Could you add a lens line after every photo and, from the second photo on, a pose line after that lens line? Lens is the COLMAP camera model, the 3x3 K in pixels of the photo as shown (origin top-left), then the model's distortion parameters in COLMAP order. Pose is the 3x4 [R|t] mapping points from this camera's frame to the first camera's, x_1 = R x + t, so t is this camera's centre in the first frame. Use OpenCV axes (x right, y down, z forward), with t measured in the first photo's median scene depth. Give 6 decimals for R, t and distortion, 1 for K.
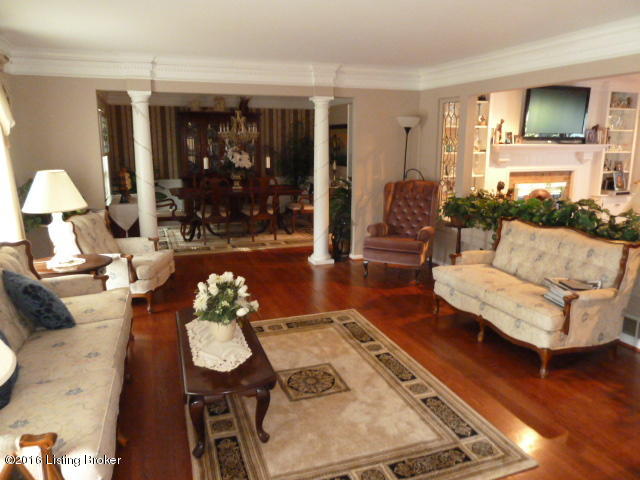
lens RADIAL K [[475.0, 0, 314.2], [0, 475.0, 241.8], [0, 0, 1]] dist [-0.011093, -0.003282]
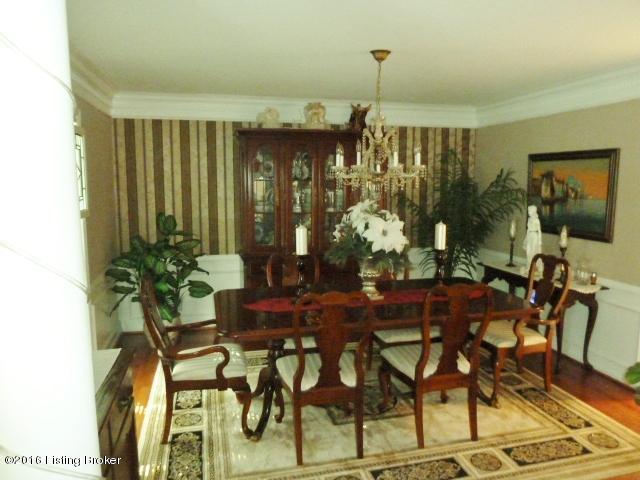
lens RADIAL K [[475.0, 0, 324.9], [0, 475.0, 237.4], [0, 0, 1]] dist [-0.011093, -0.003282]
pose [[0.995693, 0.009283, -0.092244, -0.166188], [-0.017234, 0.996166, -0.085771, -0.130760], [0.091094, 0.086992, 0.992035, 0.578577]]
